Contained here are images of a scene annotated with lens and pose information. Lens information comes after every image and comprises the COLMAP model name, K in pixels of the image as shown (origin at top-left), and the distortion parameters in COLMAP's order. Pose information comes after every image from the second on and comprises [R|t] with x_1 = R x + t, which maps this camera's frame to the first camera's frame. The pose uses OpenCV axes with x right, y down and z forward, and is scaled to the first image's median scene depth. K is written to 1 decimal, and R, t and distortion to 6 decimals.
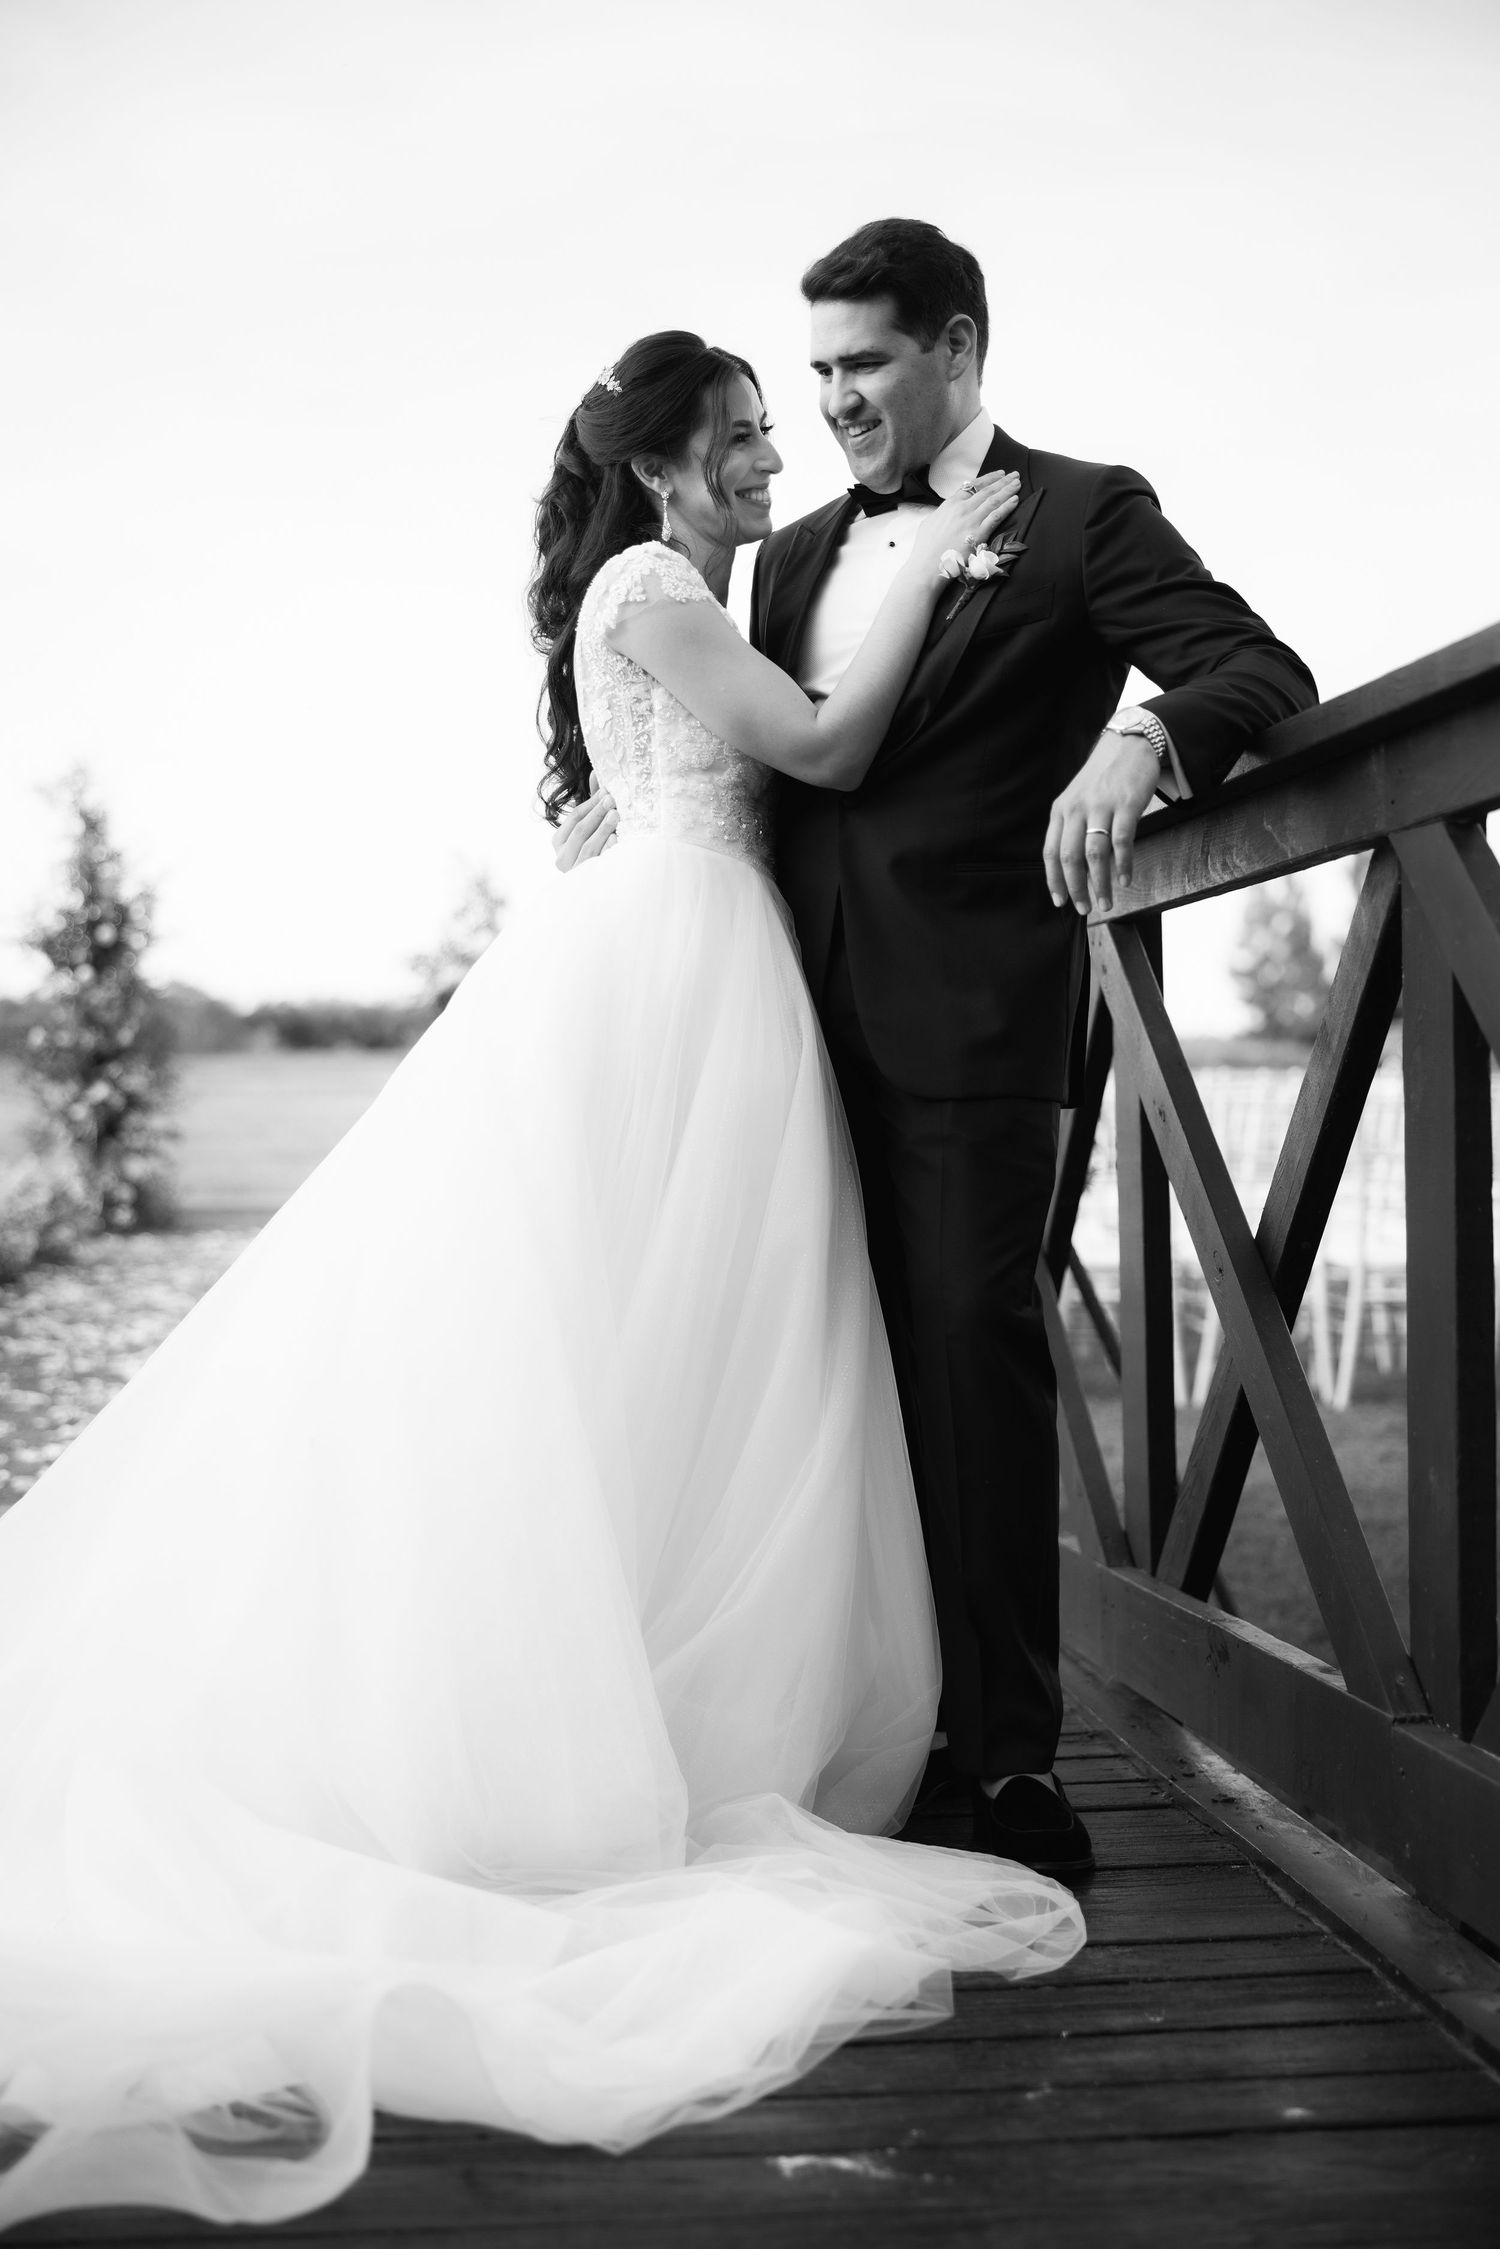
lens RADIAL K [[3294.8, 0, 750.0], [0, 3294.8, 1121.6], [0, 0, 1]] dist [-0.003062, -0.019724]
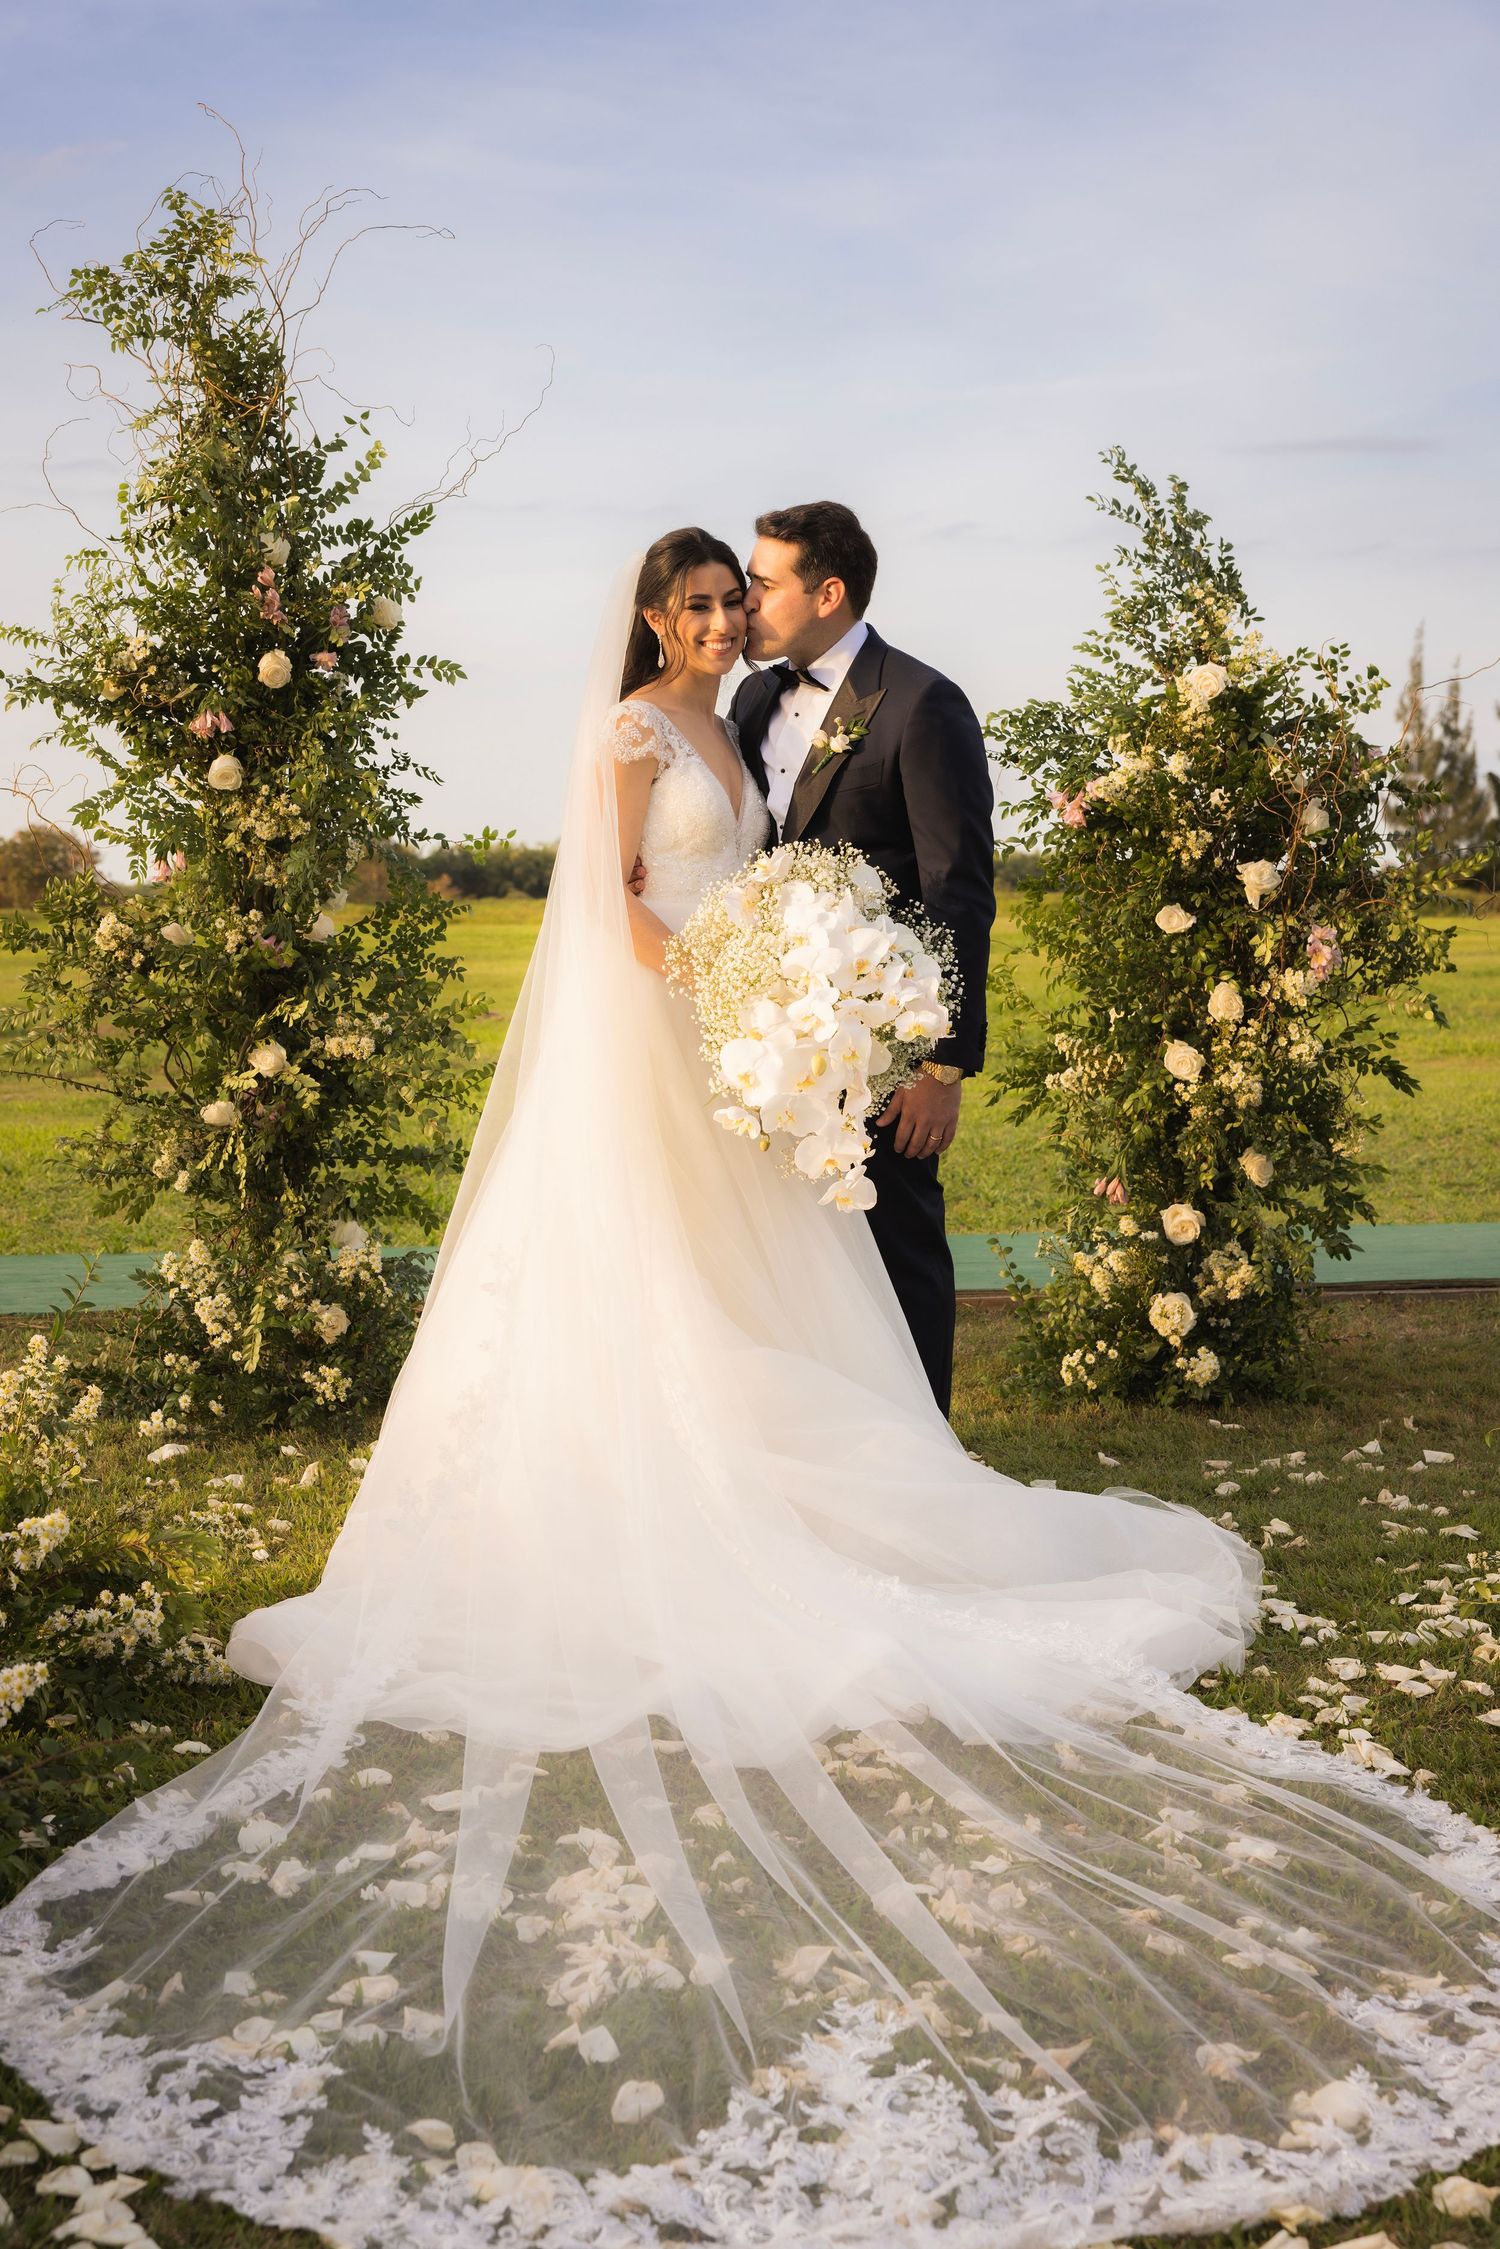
lens RADIAL K [[2922.5, 0, 757.8], [0, 2922.5, 1124.2], [0, 0, 1]] dist [0.000163, 0.029918]
pose [[0.999208, -0.002578, -0.039701, -0.627342], [0.004853, 0.998344, 0.057314, -0.111087], [0.039487, -0.057461, 0.997567, 3.293937]]
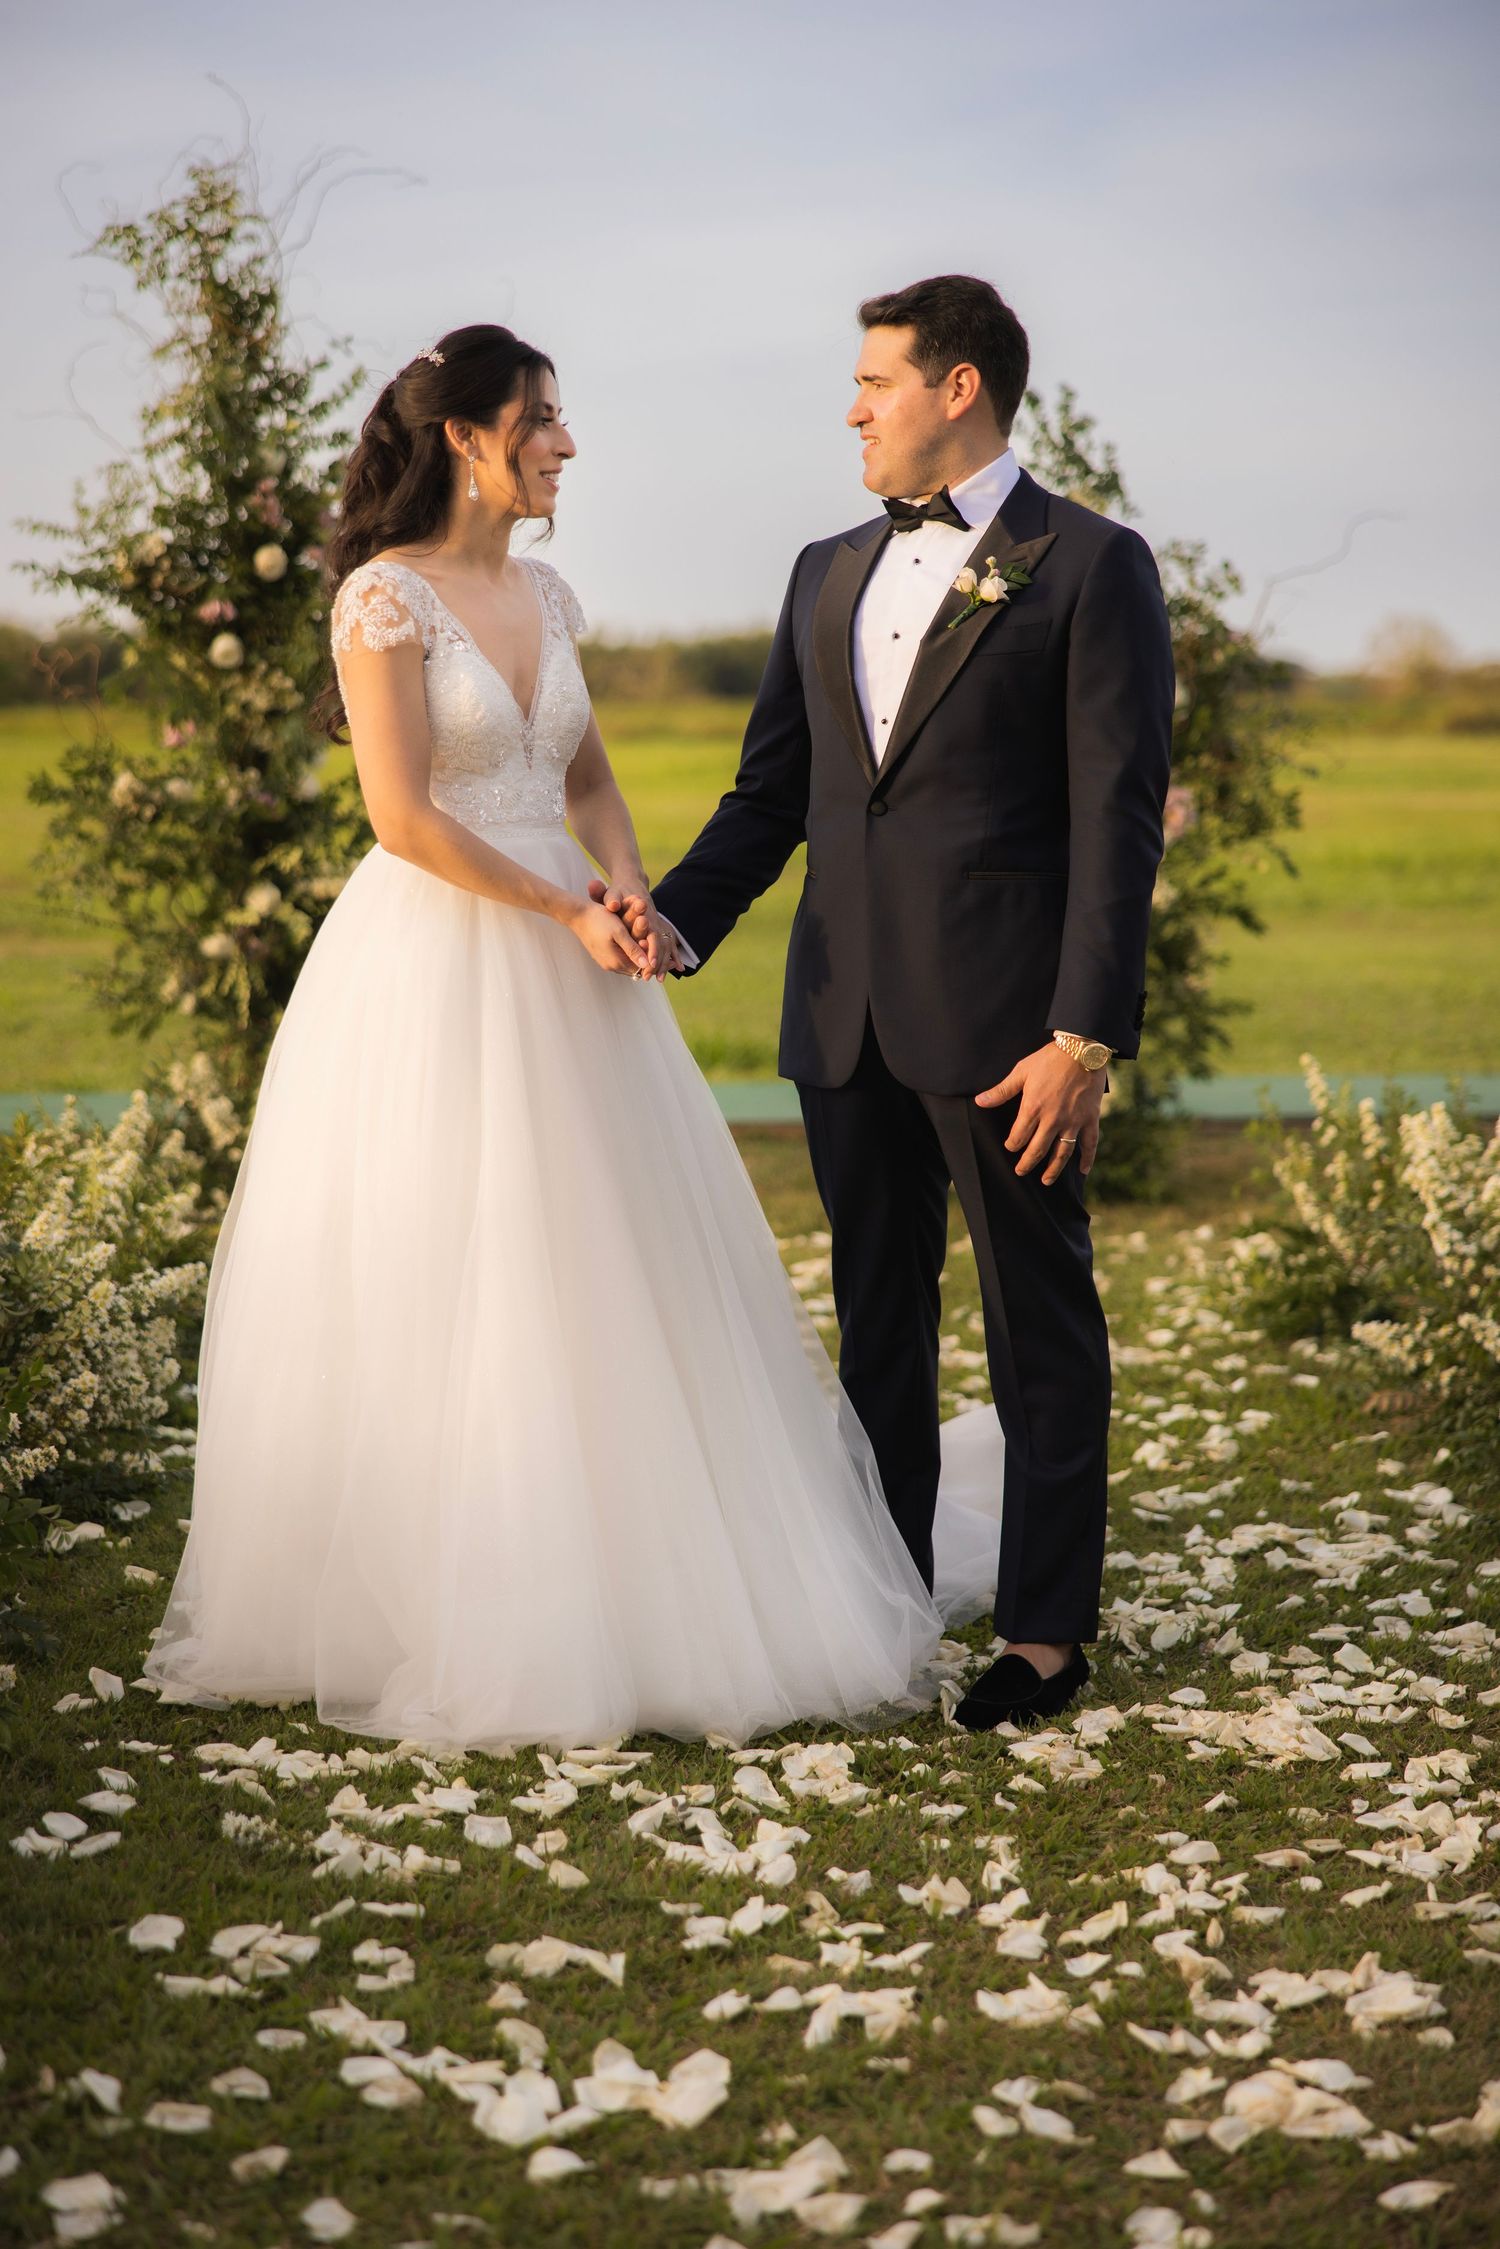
lens RADIAL K [[4265.0, 0, 760.7], [0, 4265.0, 1135.4], [0, 0, 1]] dist [0.012642, -0.052701]
pose [[0.999143, 0.004285, -0.041172, -0.519210], [-0.000951, 0.996742, 0.080646, -0.127190], [0.041384, -0.080538, 0.995892, 2.048029]]
